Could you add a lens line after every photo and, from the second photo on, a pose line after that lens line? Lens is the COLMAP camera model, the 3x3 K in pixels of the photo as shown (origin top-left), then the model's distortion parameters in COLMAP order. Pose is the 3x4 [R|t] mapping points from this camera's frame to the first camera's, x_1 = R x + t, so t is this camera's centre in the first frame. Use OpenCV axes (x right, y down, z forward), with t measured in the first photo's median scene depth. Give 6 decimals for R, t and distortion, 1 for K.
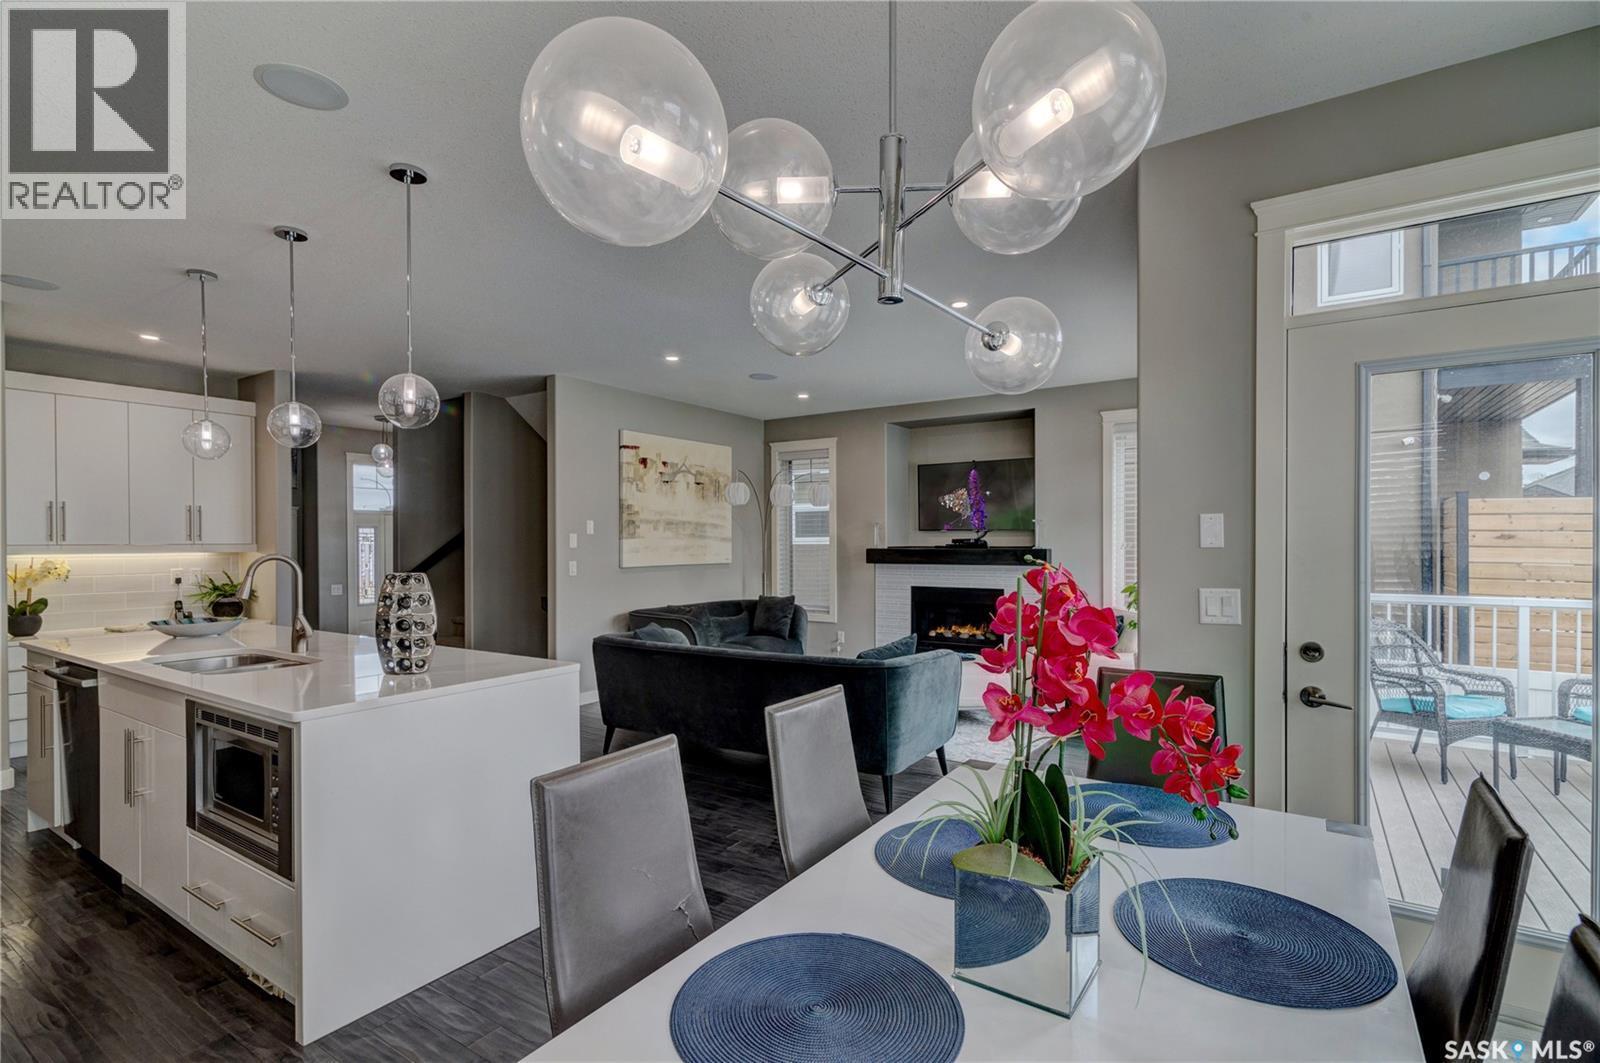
lens RADIAL K [[755.7, 0, 810.4], [0, 755.7, 546.8], [0, 0, 1]] dist [-0.000703, -0.000172]
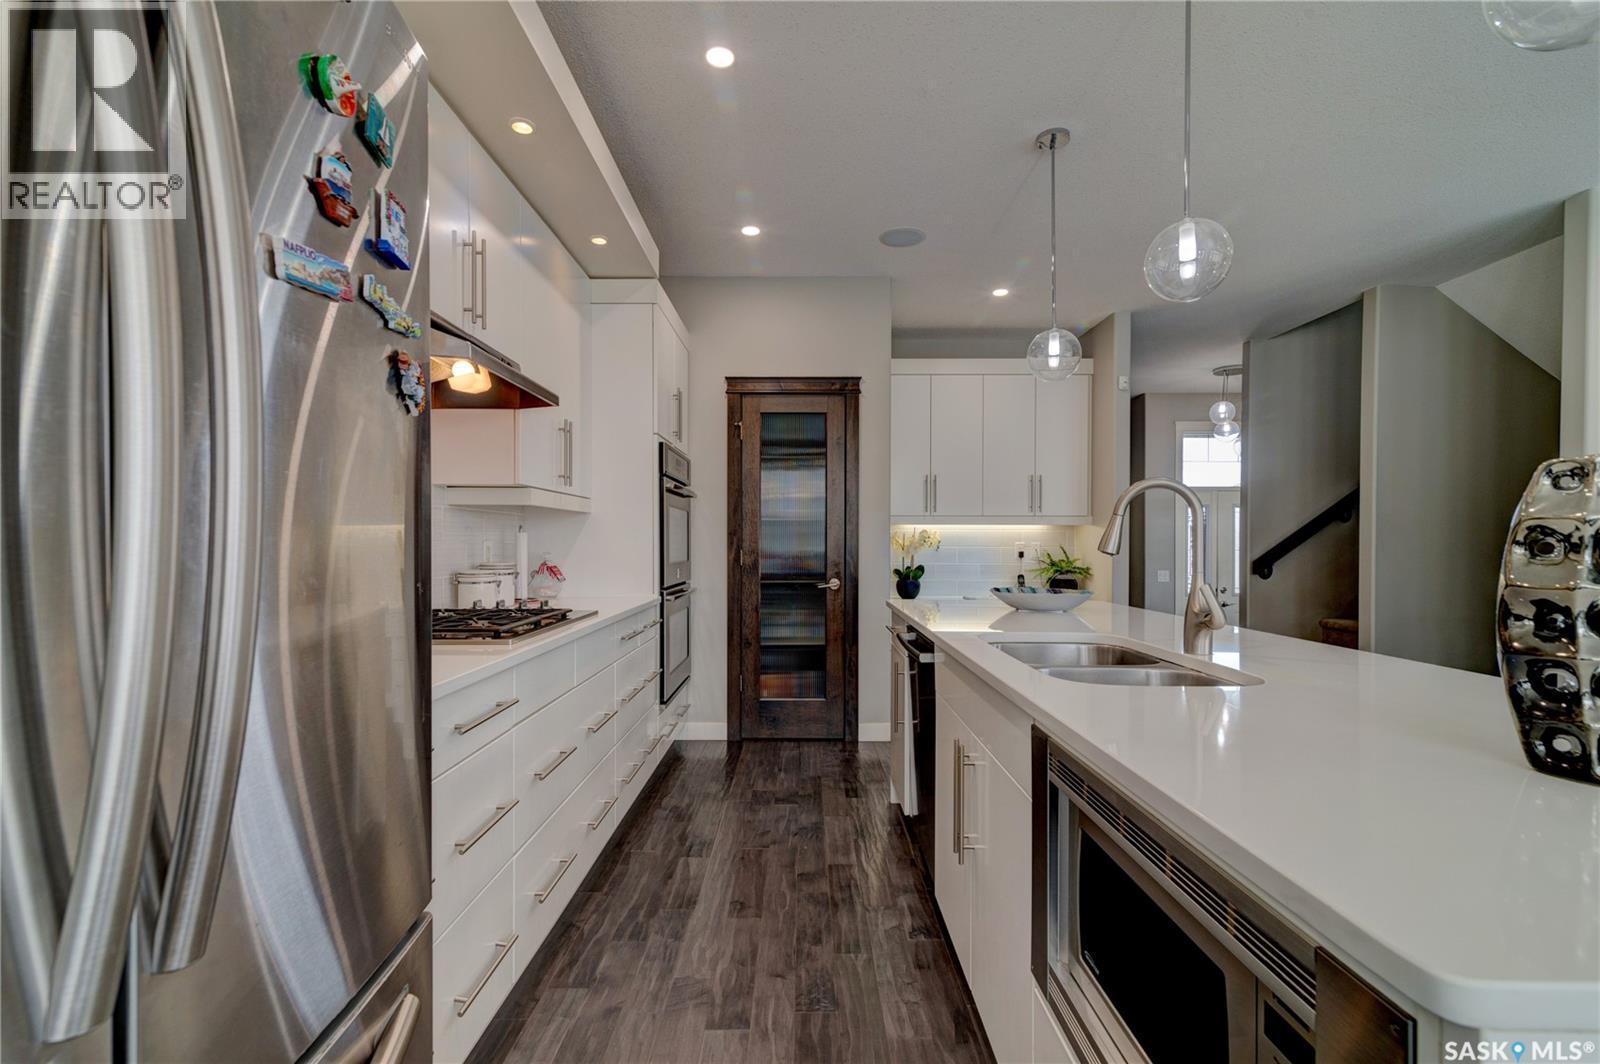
lens RADIAL K [[720.3, 0, 802.5], [0, 720.3, 543.7], [0, 0, 1]] dist [0.020856, -0.000339]
pose [[0.547688, 0.007666, -0.836647, -0.255054], [-0.012138, 0.999926, 0.001217, 0.040277], [0.836594, 0.009489, 0.547741, 0.304276]]
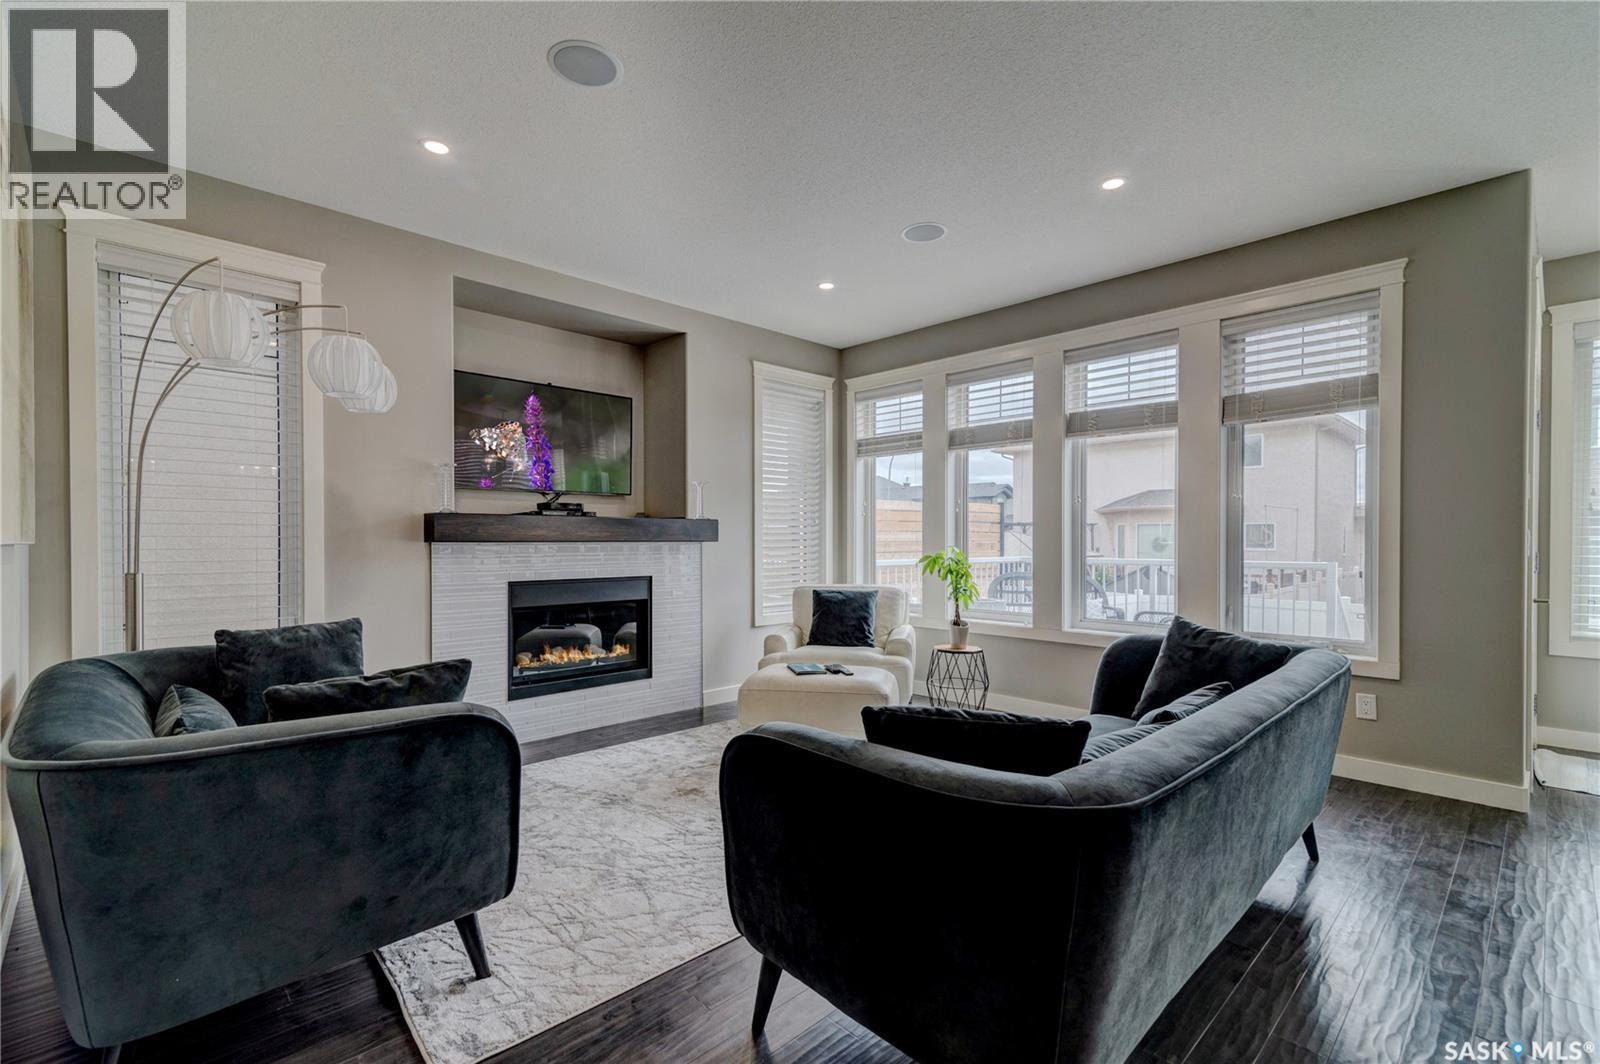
lens RADIAL K [[720.3, 0, 802.5], [0, 720.3, 543.7], [0, 0, 1]] dist [0.020856, -0.000339]
pose [[0.219623, -0.002491, 0.975582, -0.527702], [0.005568, 0.999984, 0.001300, 0.037644], [-0.975569, 0.005146, 0.219633, 1.022594]]
